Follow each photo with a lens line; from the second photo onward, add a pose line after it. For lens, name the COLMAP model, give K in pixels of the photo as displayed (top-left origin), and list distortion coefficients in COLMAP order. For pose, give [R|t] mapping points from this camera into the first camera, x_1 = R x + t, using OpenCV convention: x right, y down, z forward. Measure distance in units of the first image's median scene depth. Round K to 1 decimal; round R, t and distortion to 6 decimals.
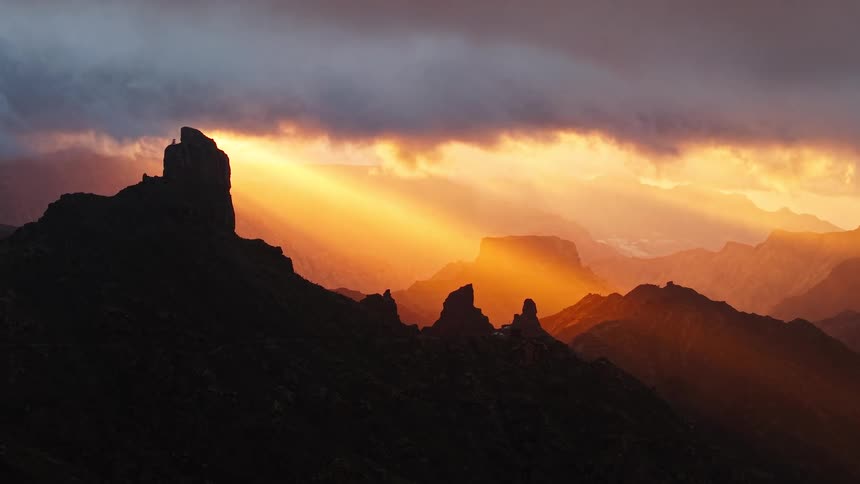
lens RADIAL K [[2053.2, 0, 435.5], [0, 2053.2, 236.8], [0, 0, 1]] dist [-0.137061, 0.000000]
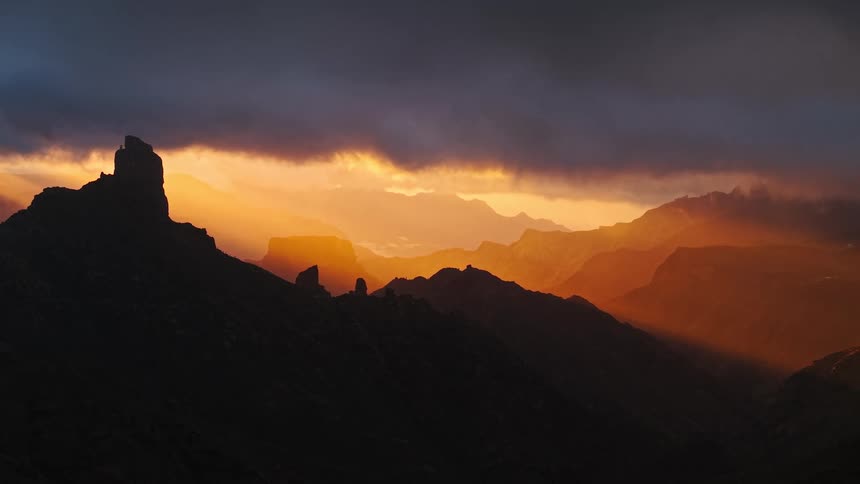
lens RADIAL K [[2011.8, 0, 426.4], [0, 2011.8, 242.0], [0, 0, 1]] dist [-0.170187, 0.000000]
pose [[0.991939, -0.008000, 0.126464, -0.099261], [0.008264, 0.999965, -0.001569, 0.016775], [-0.126447, 0.002602, 0.991970, -0.273131]]
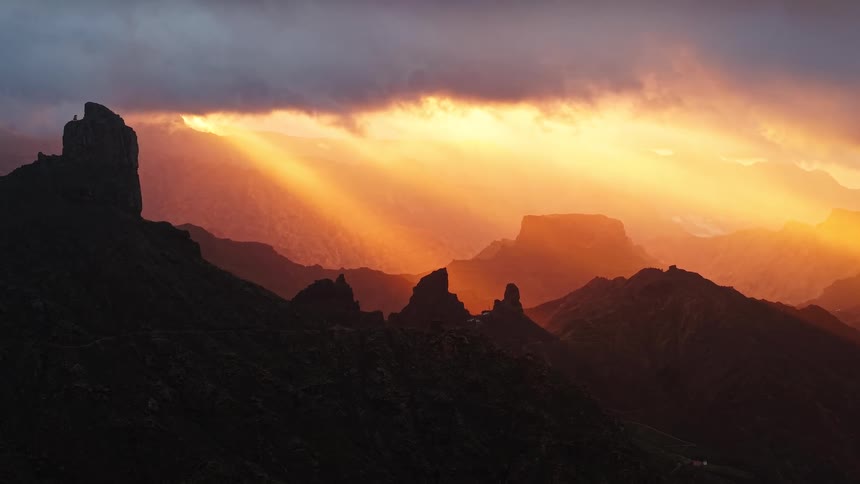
lens RADIAL K [[2053.2, 0, 424.7], [0, 2053.2, 241.1], [0, 0, 1]] dist [-0.137061, 0.000000]
pose [[0.998609, 0.005100, -0.052479, 0.082700], [-0.004366, 0.999891, 0.014094, -0.003937], [0.052545, -0.013845, 0.998523, 0.075725]]
